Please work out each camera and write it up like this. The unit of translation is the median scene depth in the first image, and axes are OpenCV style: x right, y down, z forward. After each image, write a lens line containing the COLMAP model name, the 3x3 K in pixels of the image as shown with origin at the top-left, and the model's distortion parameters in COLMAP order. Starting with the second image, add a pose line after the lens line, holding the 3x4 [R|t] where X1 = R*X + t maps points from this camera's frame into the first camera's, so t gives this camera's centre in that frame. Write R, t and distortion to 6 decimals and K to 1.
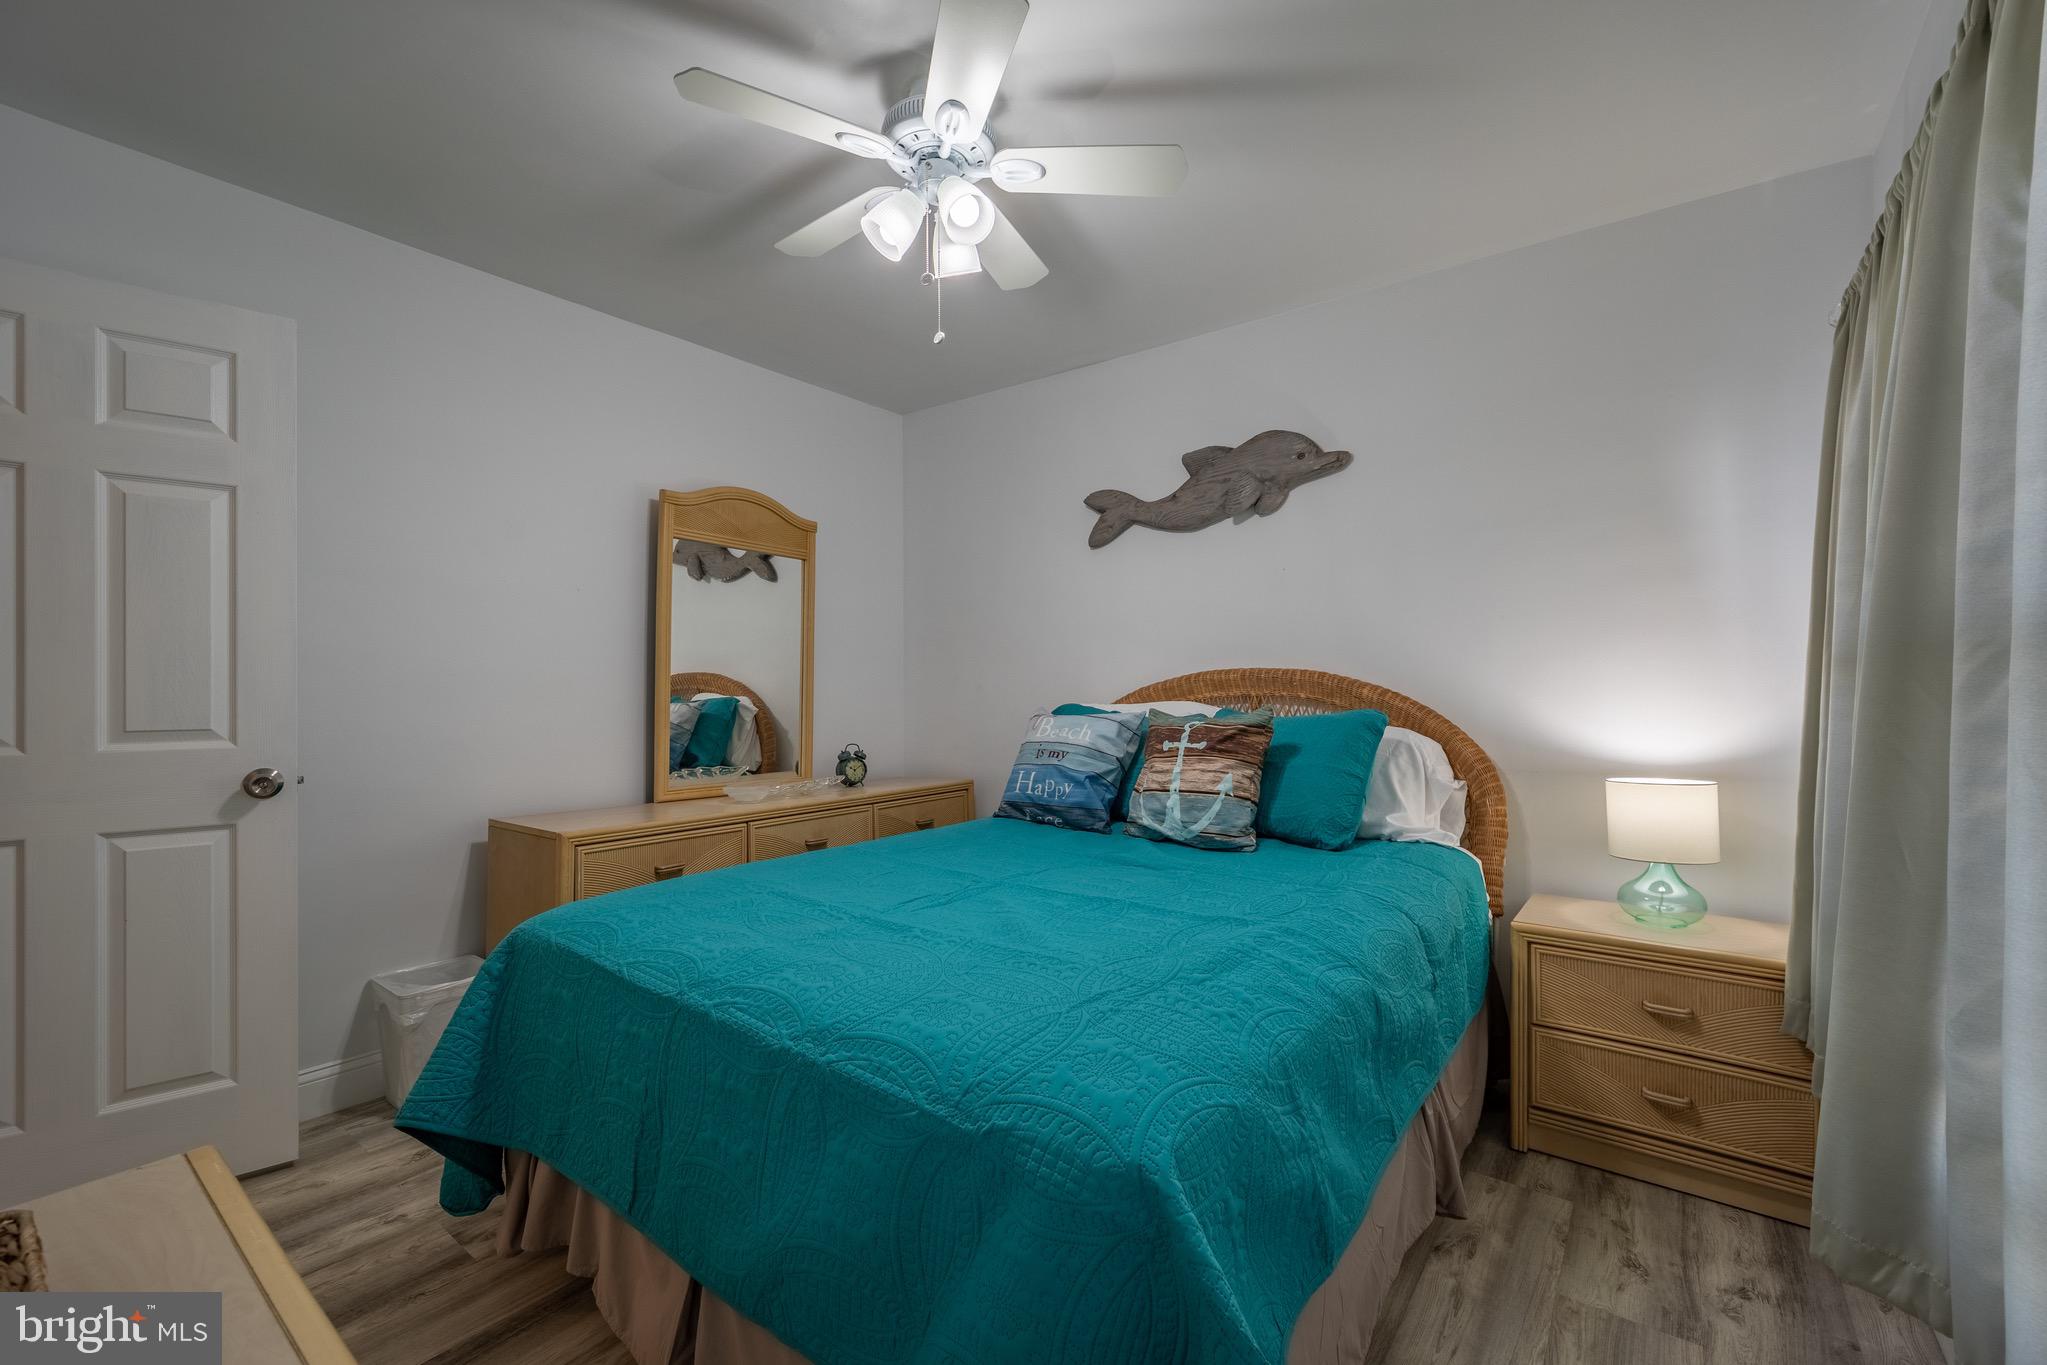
lens RADIAL K [[852.2, 0, 1034.9], [0, 852.2, 686.7], [0, 0, 1]] dist [-0.001433, 0.000287]
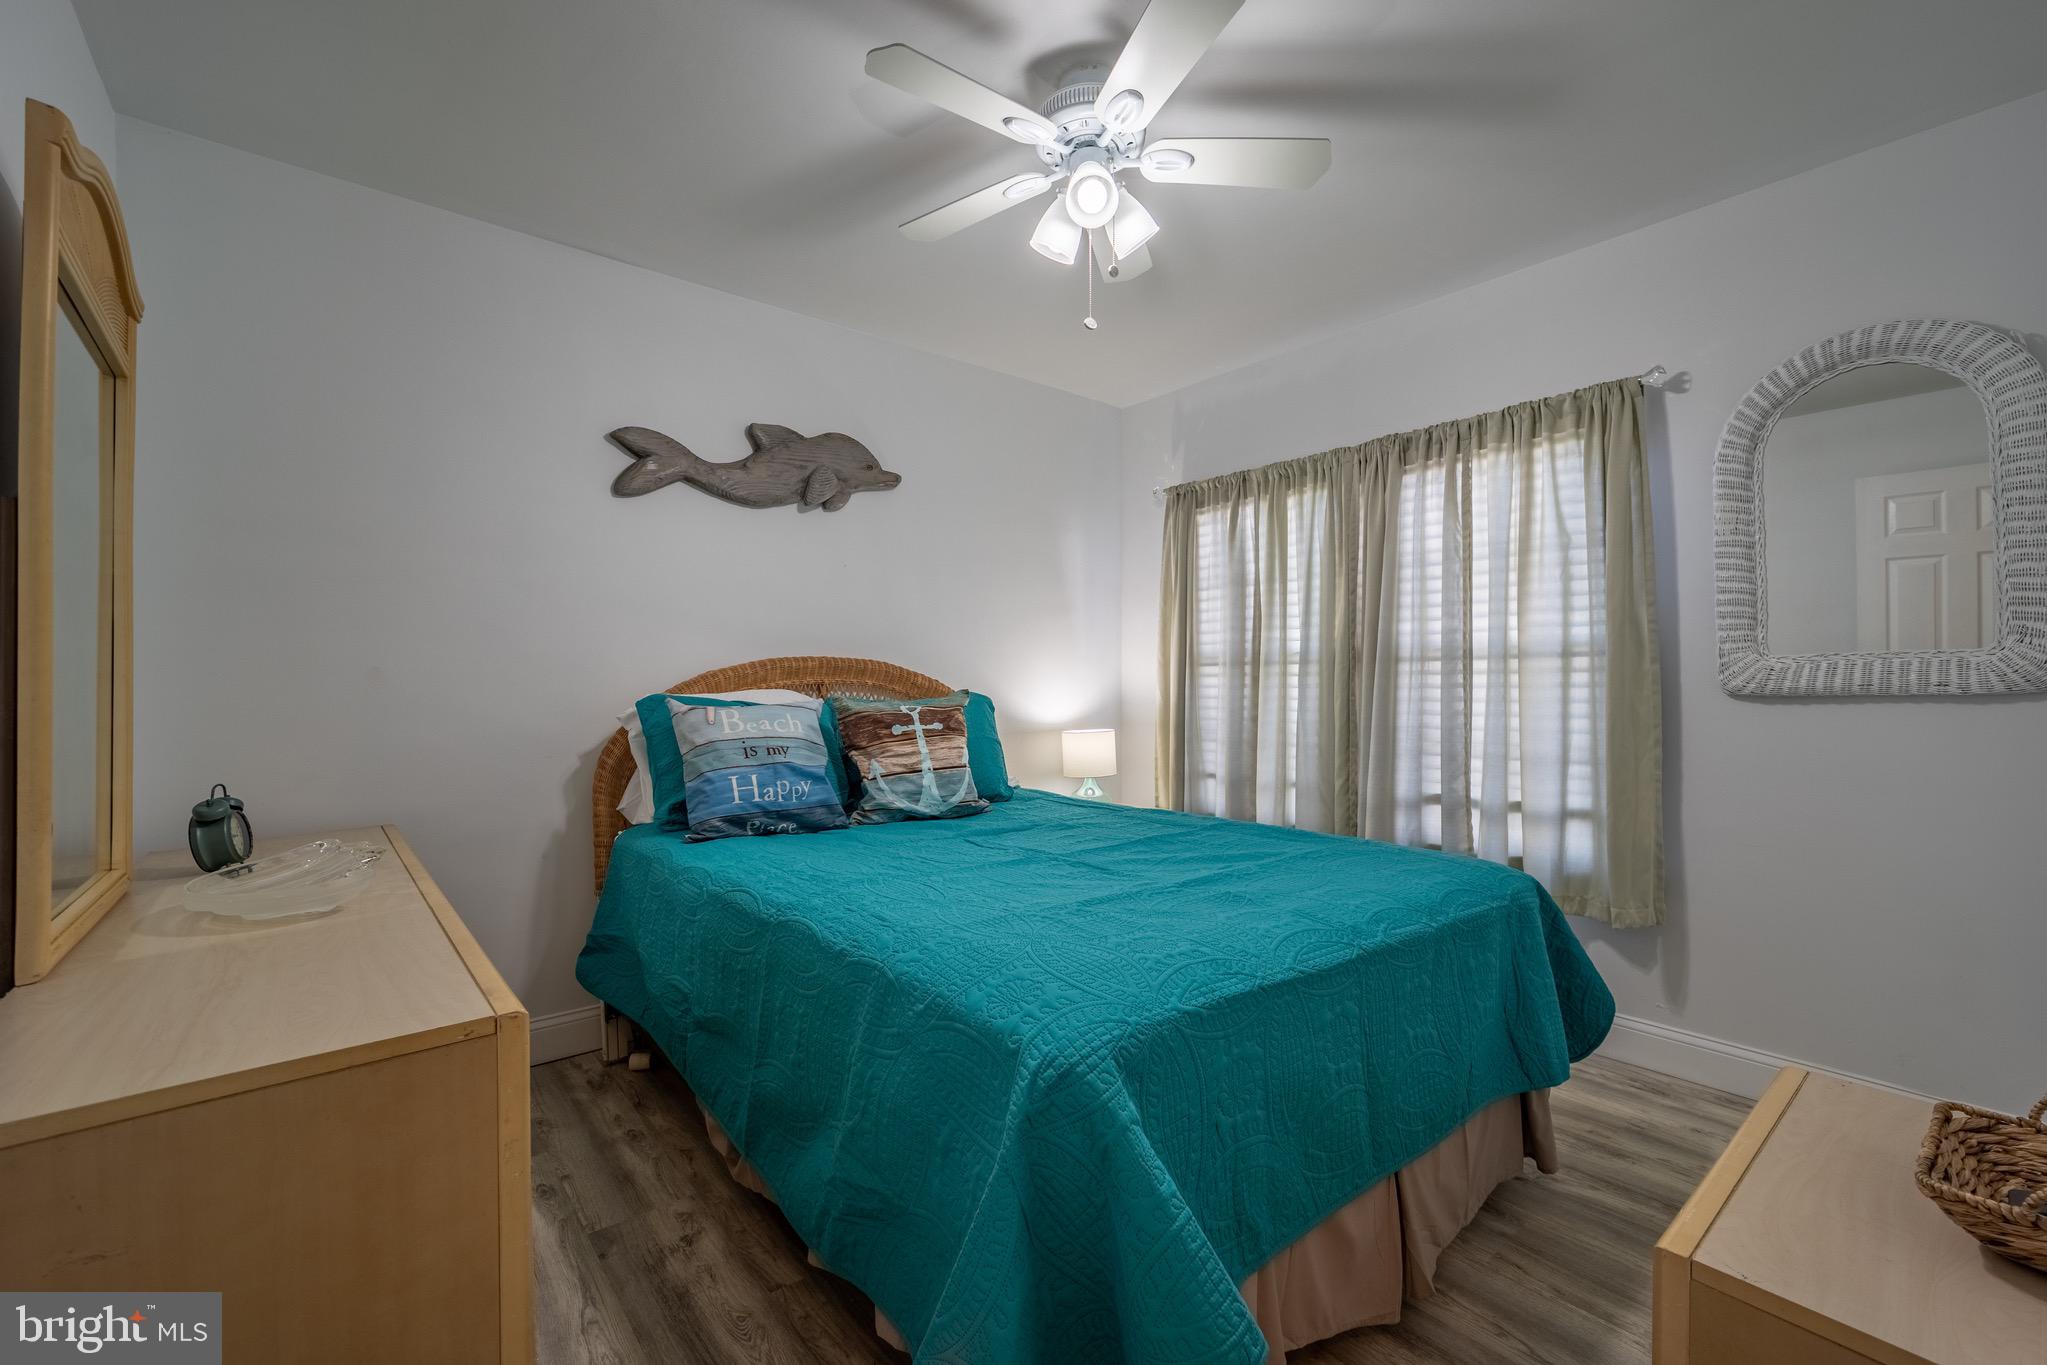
lens RADIAL K [[852.2, 0, 1034.9], [0, 852.2, 686.7], [0, 0, 1]] dist [-0.001433, 0.000287]
pose [[0.226742, -0.003841, 0.973947, -0.765074], [0.002472, 0.999991, 0.003368, 0.013304], [-0.973952, 0.001644, 0.226750, 0.568916]]
